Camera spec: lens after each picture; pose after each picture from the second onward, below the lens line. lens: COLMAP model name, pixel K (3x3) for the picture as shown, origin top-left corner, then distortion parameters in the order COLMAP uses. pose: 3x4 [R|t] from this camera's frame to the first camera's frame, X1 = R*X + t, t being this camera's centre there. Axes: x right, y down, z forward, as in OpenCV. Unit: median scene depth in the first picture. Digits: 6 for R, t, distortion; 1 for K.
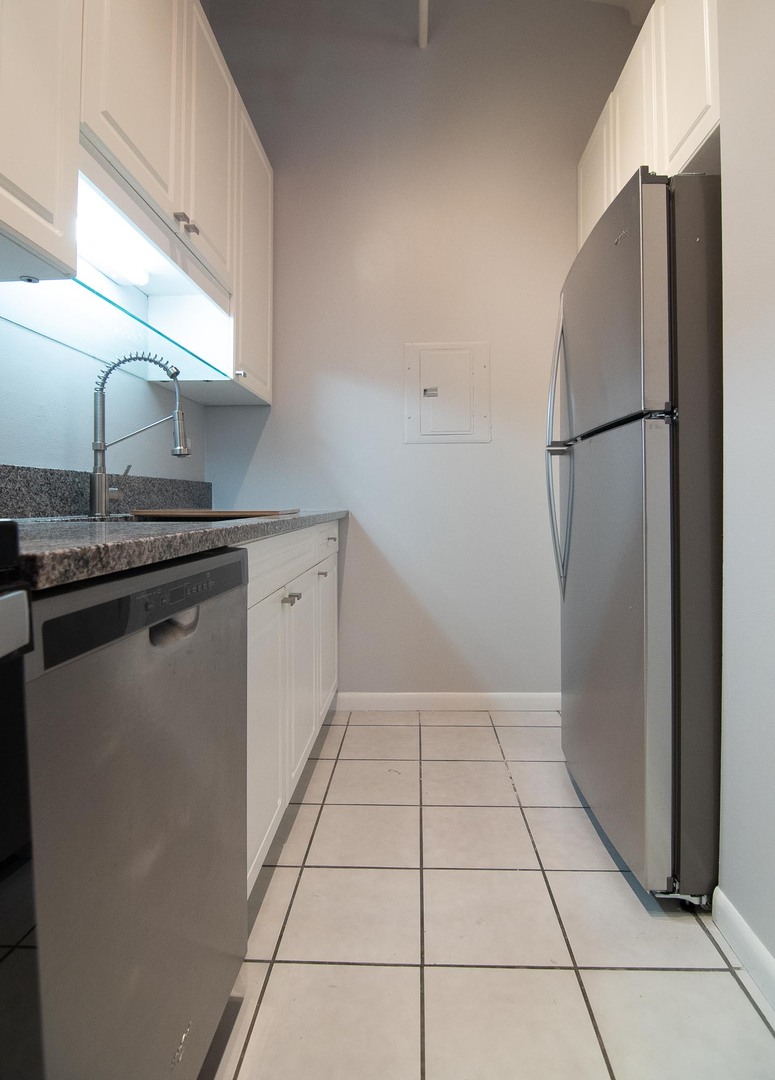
lens RADIAL K [[560.0, 0, 388.5], [0, 560.0, 499.5], [0, 0, 1]] dist [-0.000390, 0.000035]
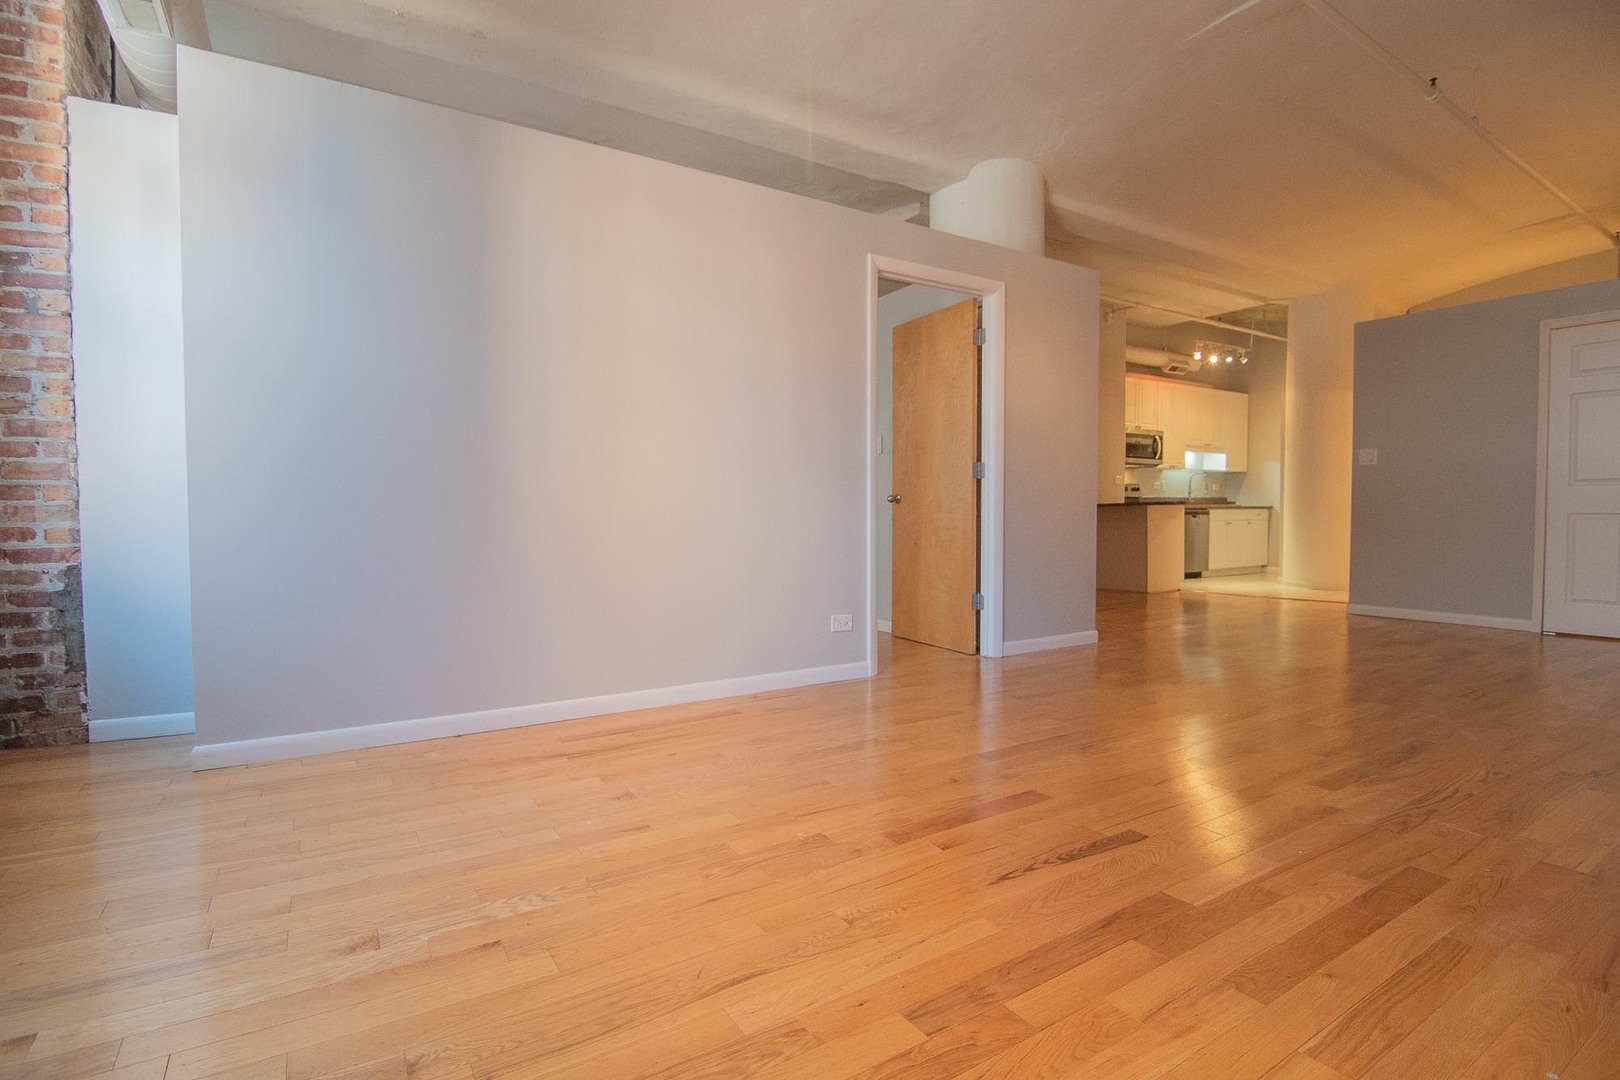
lens RADIAL K [[784.9, 0, 802.0], [0, 784.9, 549.9], [0, 0, 1]] dist [-0.010939, -0.002550]
pose [[0.571815, 0.030480, -0.819816, 3.120328], [0.009952, 0.998978, 0.044082, 0.072603], [0.820322, -0.033366, 0.570927, -5.613059]]
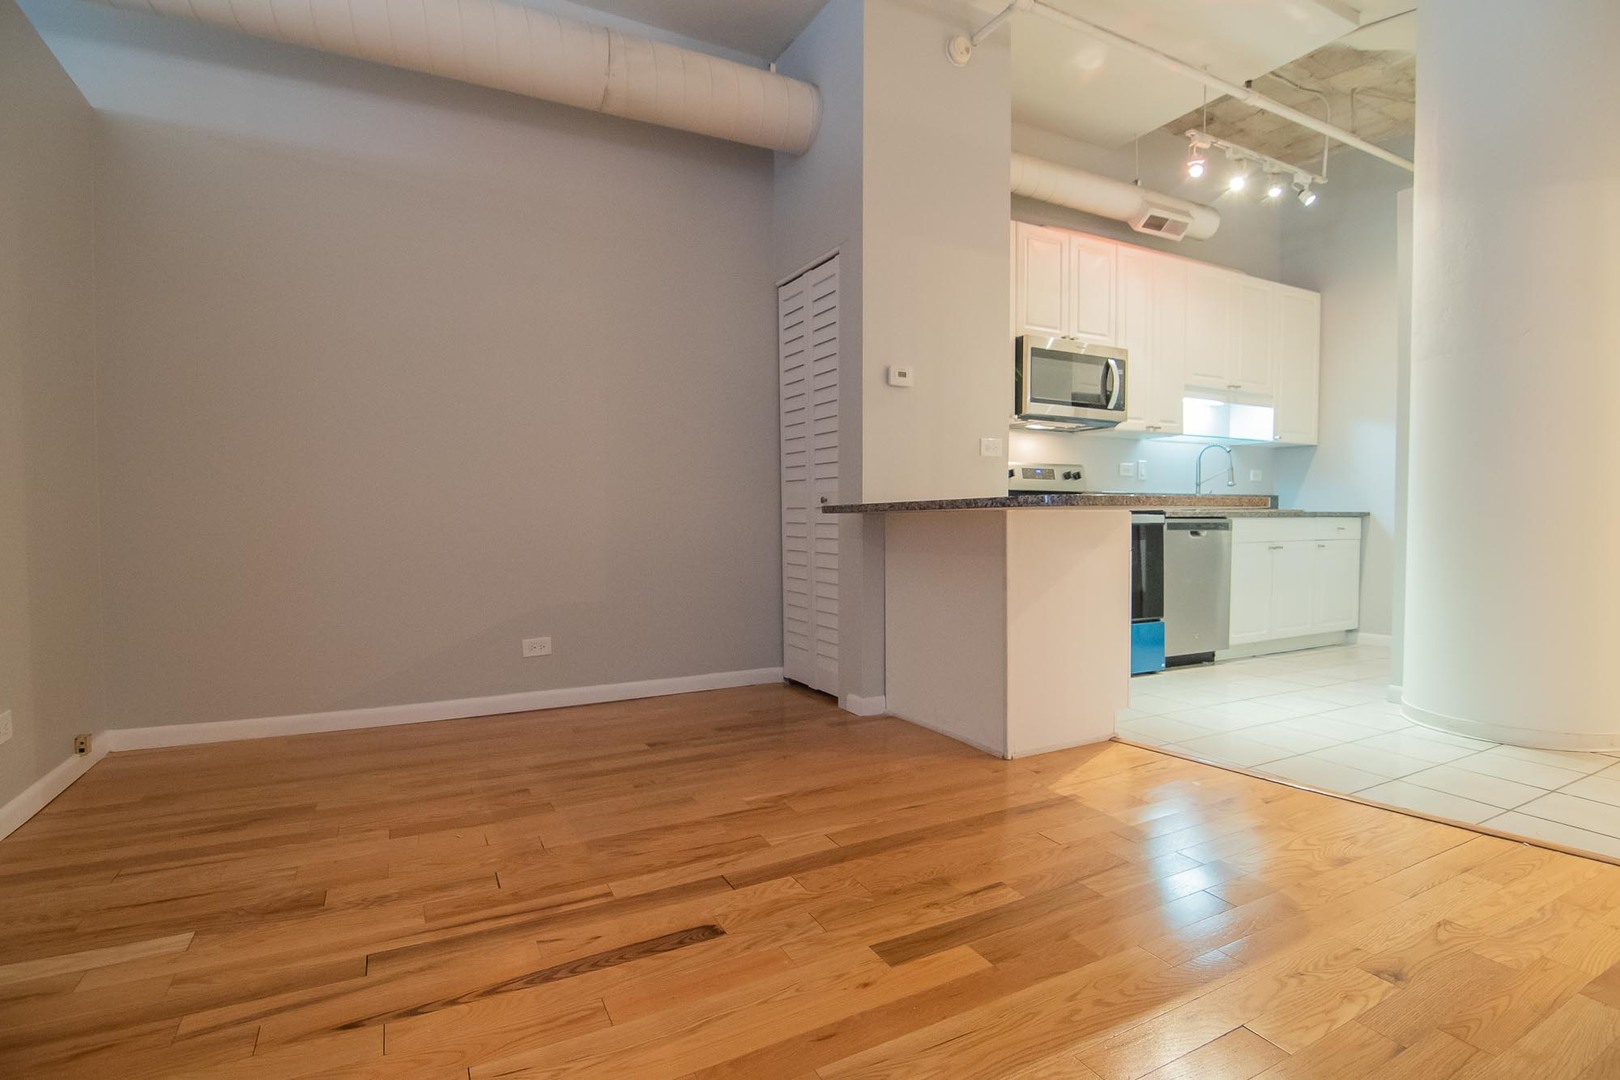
lens RADIAL K [[784.9, 0, 808.9], [0, 784.9, 543.1], [0, 0, 1]] dist [-0.010939, -0.002550]
pose [[0.512090, 0.030393, -0.858394, 1.546093], [0.002843, 0.999308, 0.037078, 0.035577], [0.858927, -0.021427, 0.511650, -2.201482]]
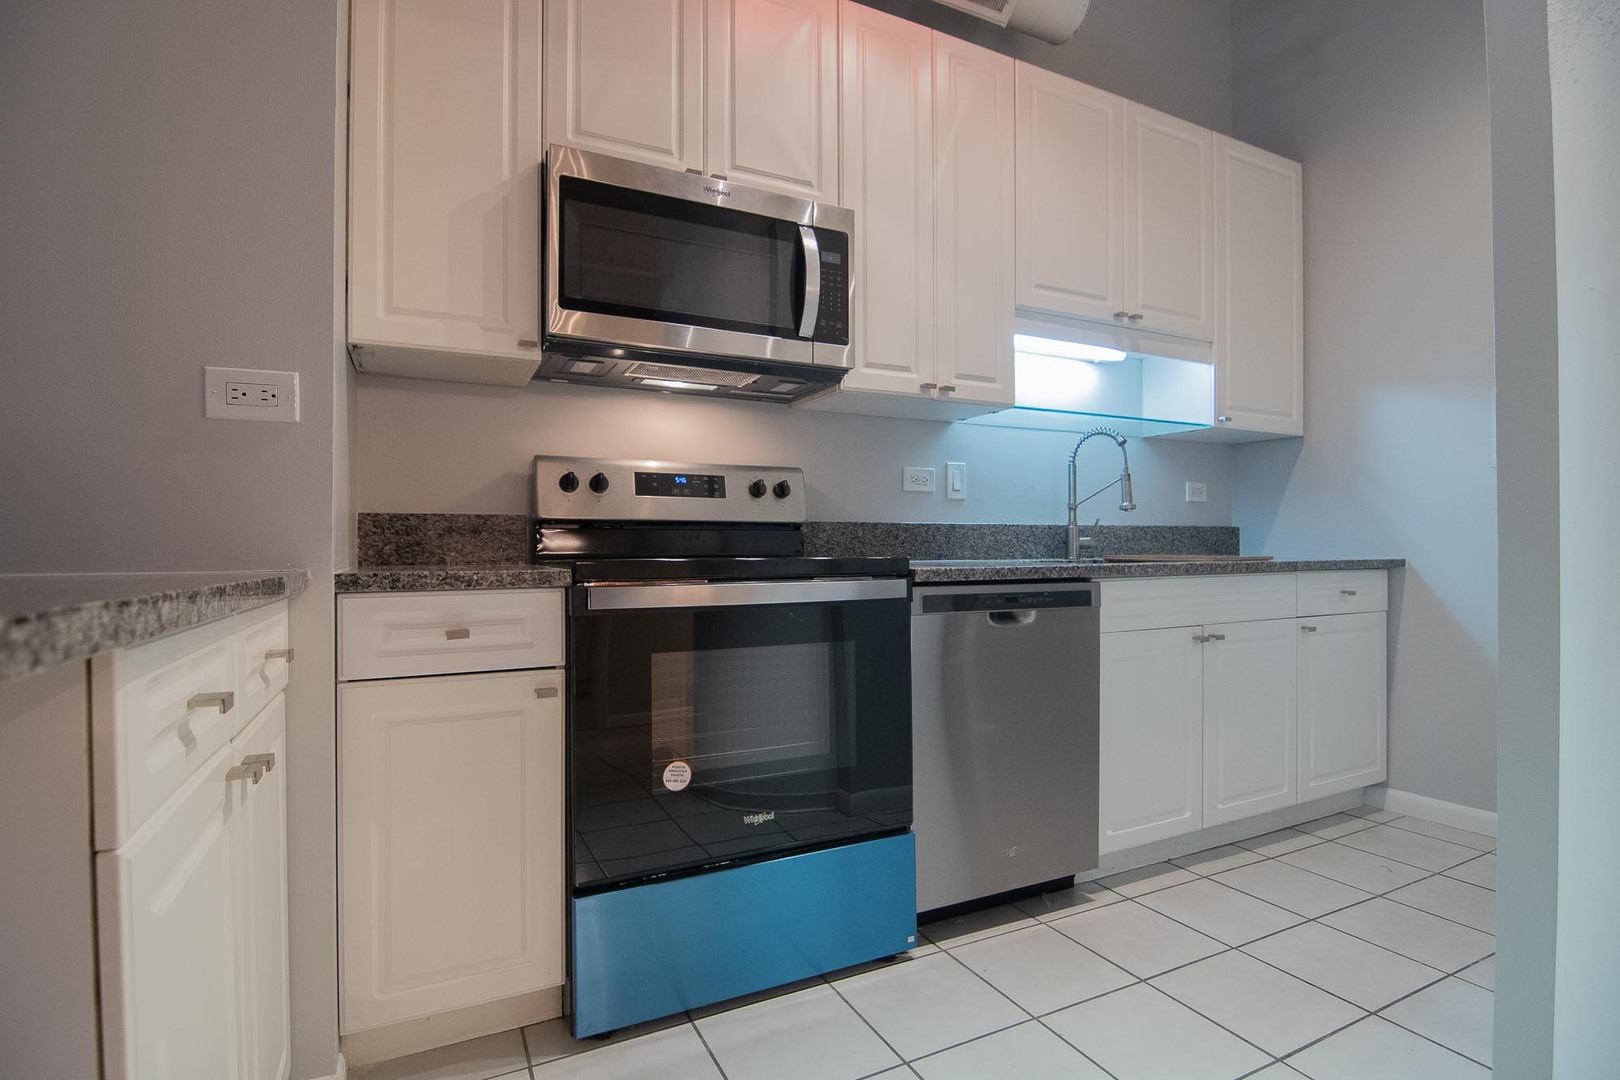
lens RADIAL K [[784.9, 0, 813.3], [0, 784.9, 542.6], [0, 0, 1]] dist [-0.010939, -0.002550]
pose [[0.491479, -0.002457, -0.870886, 0.762822], [0.003948, 0.999992, -0.000593, -0.009824], [0.870881, -0.003147, 0.491484, -0.409965]]
